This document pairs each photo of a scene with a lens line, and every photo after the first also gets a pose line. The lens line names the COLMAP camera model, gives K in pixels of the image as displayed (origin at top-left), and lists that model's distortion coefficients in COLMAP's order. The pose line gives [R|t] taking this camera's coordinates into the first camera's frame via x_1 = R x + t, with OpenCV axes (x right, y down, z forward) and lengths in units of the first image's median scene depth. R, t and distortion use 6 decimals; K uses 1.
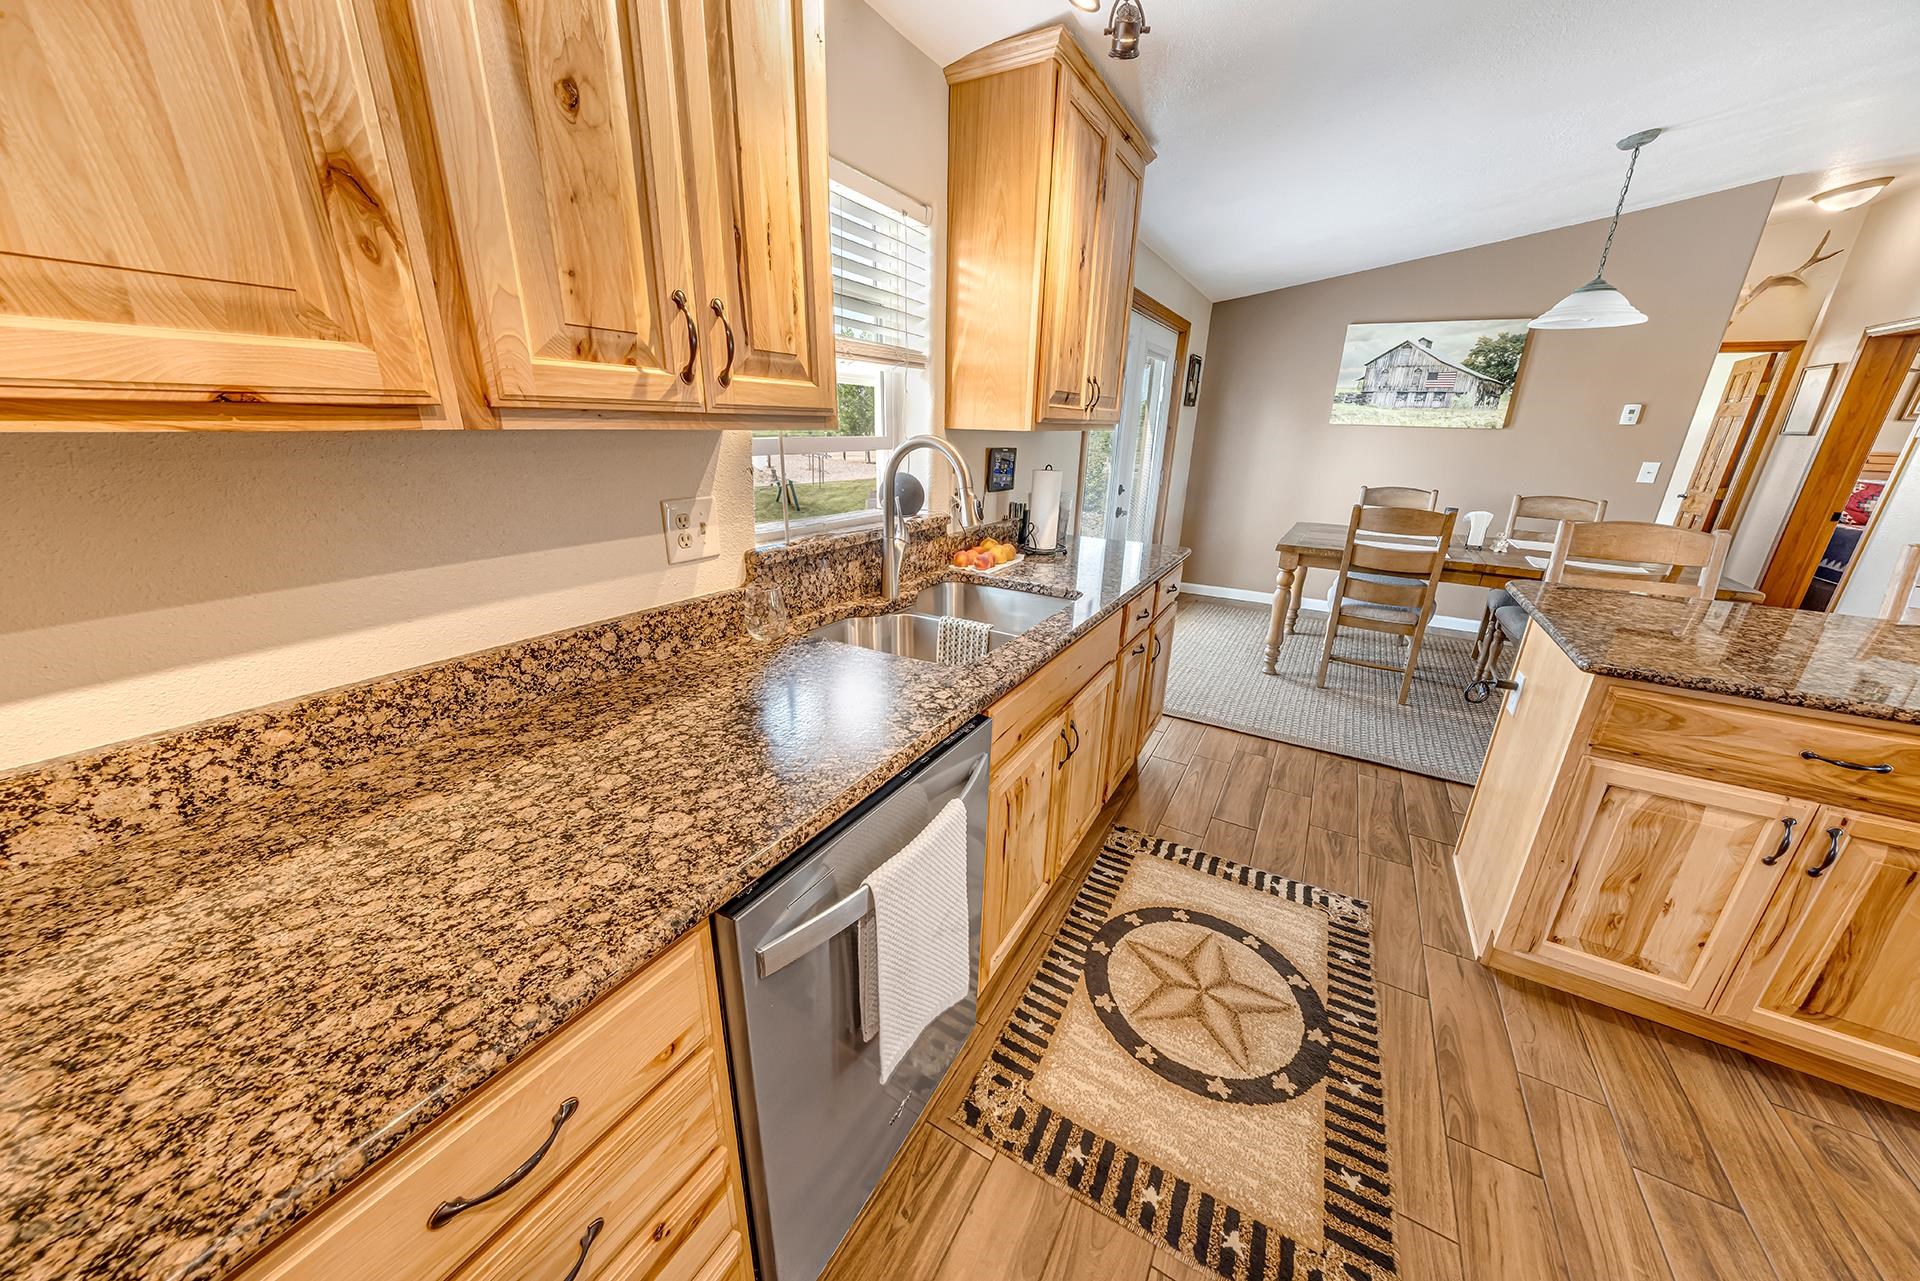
lens RADIAL K [[629.3, 0, 962.8], [0, 629.3, 638.3], [0, 0, 1]] dist [-0.012680, 0.001360]
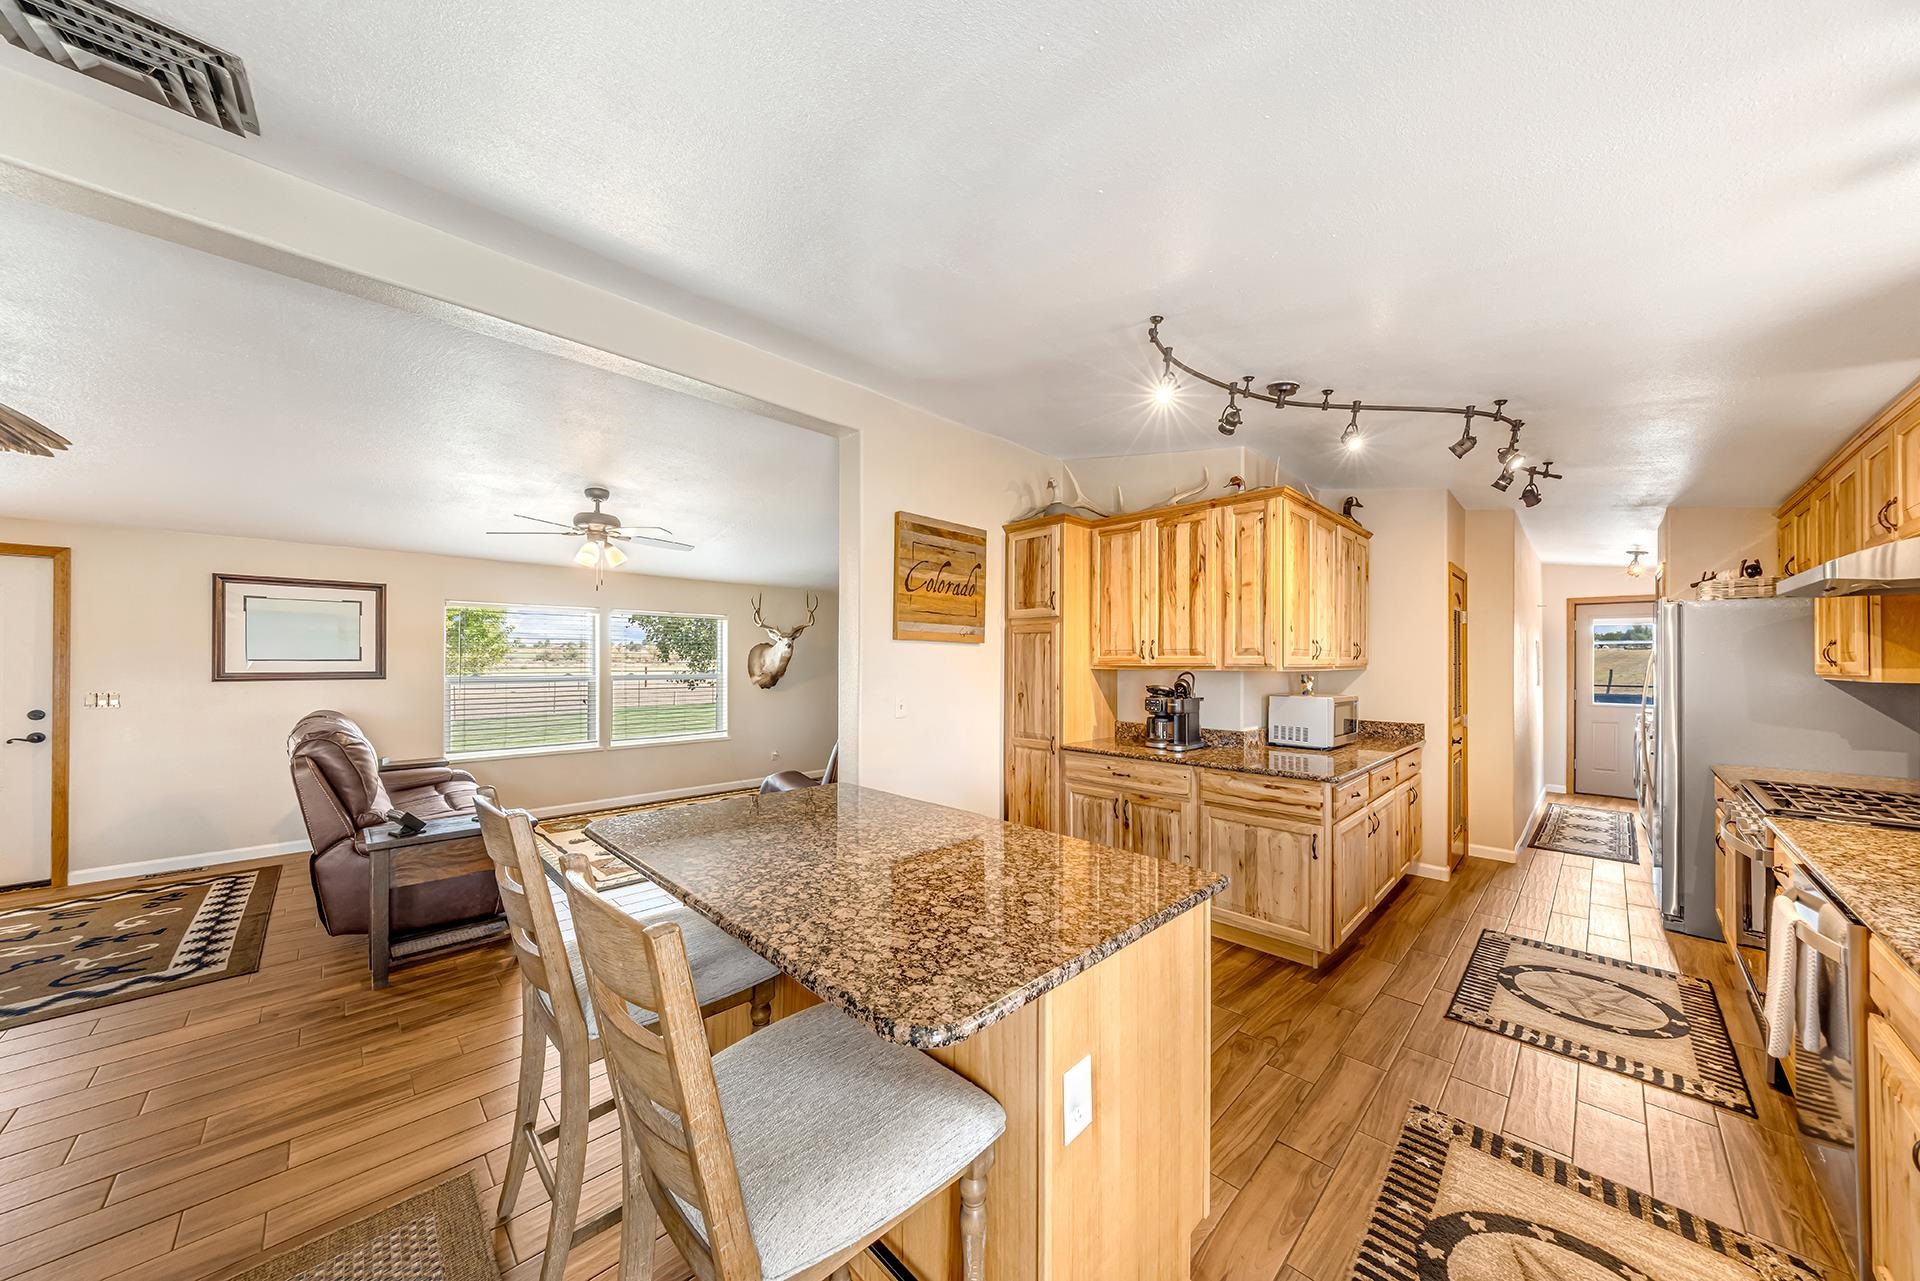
lens RADIAL K [[629.3, 0, 960.9], [0, 629.3, 672.6], [0, 0, 1]] dist [-0.012680, 0.001360]
pose [[-0.964979, -0.031342, 0.260446, 2.151115], [0.061876, 0.937628, 0.342090, -1.249415], [-0.254923, 0.346225, -0.902852, 3.555361]]
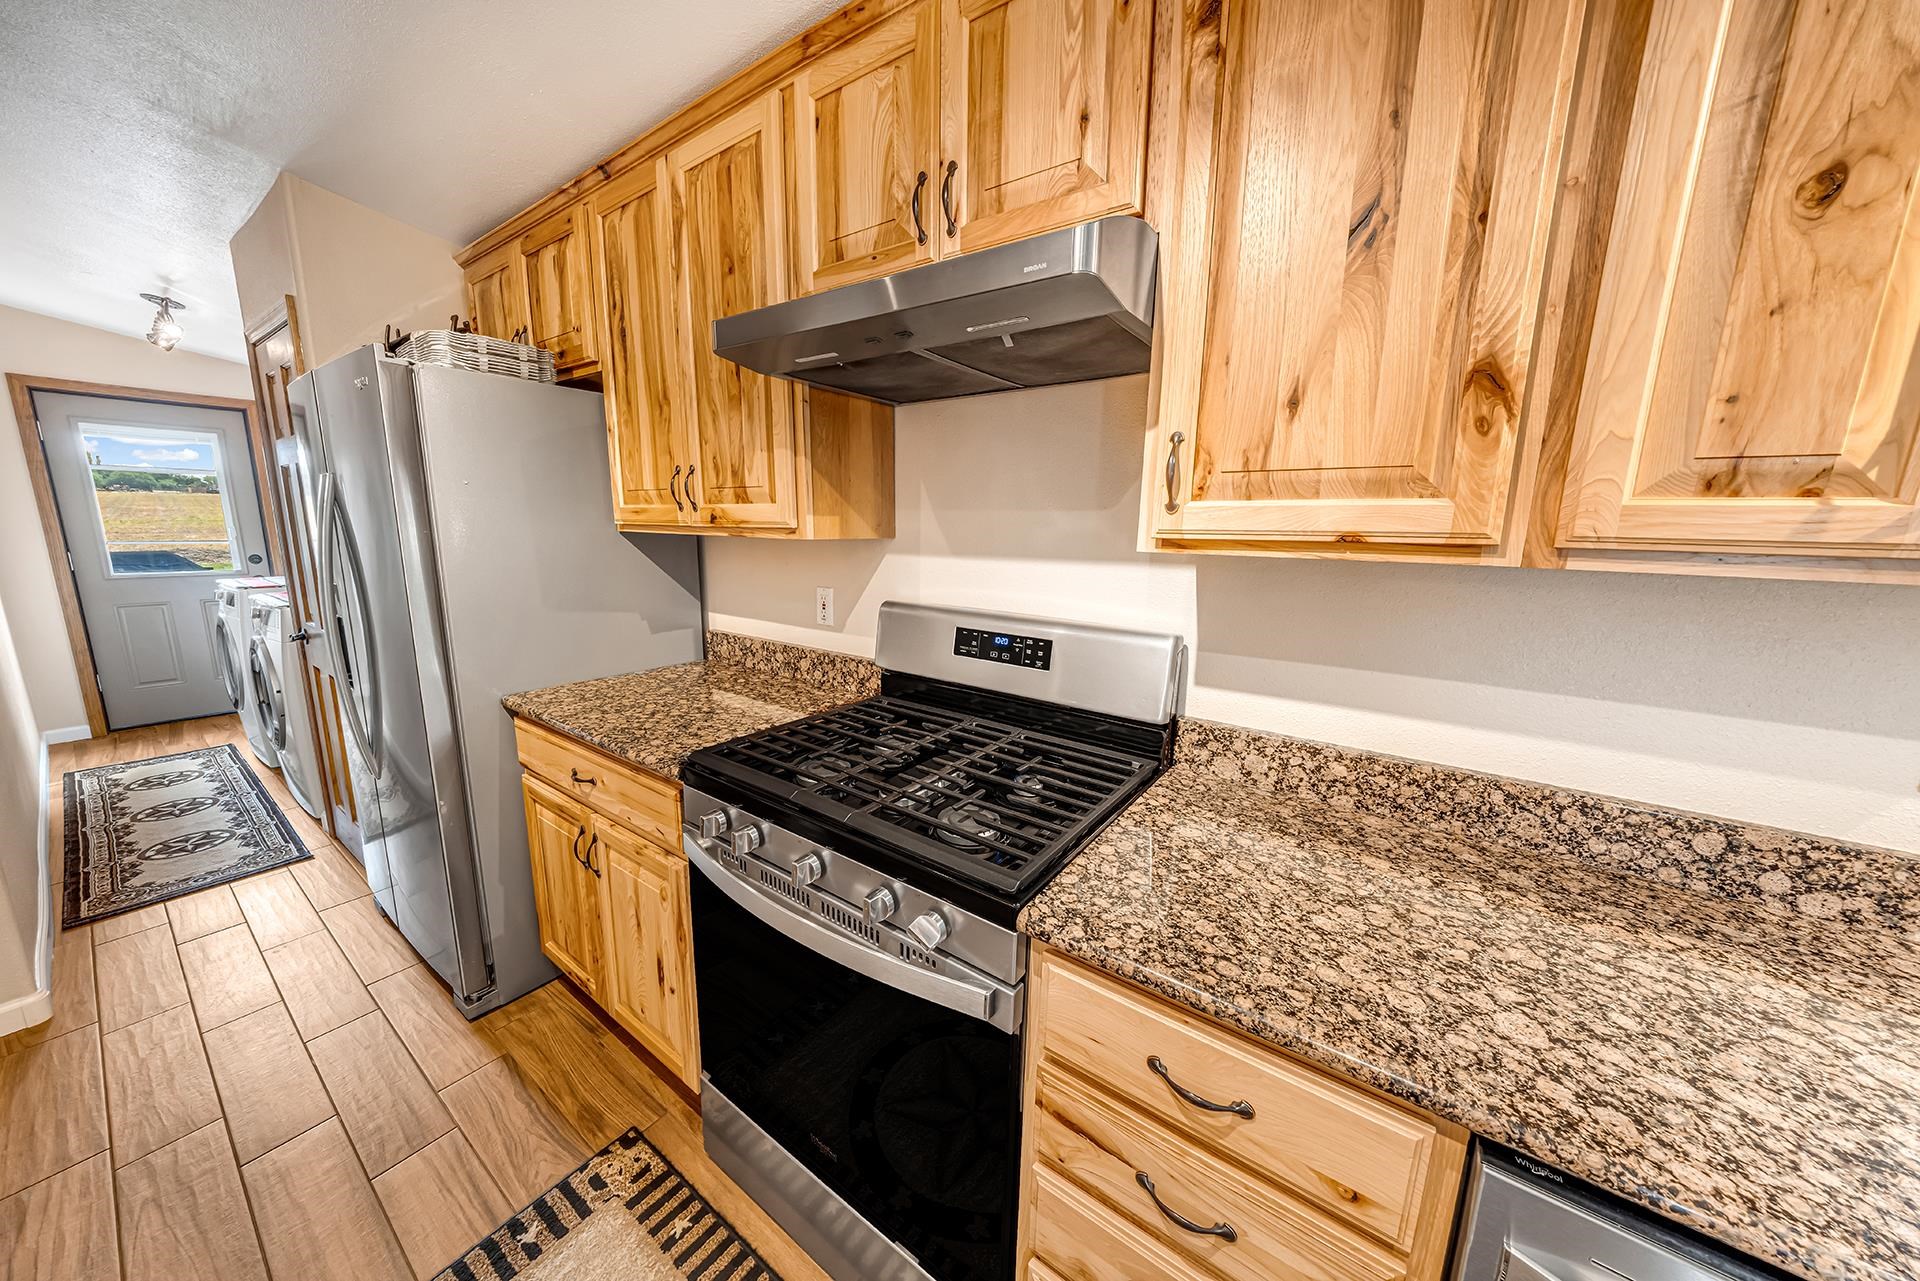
lens RADIAL K [[629.3, 0, 970.8], [0, 629.3, 644.5], [0, 0, 1]] dist [-0.012680, 0.001360]
pose [[-0.068251, 0.163624, -0.984159, 0.299383], [-0.346381, 0.921210, 0.177179, -0.064164], [0.935608, 0.352987, -0.006198, 0.145357]]
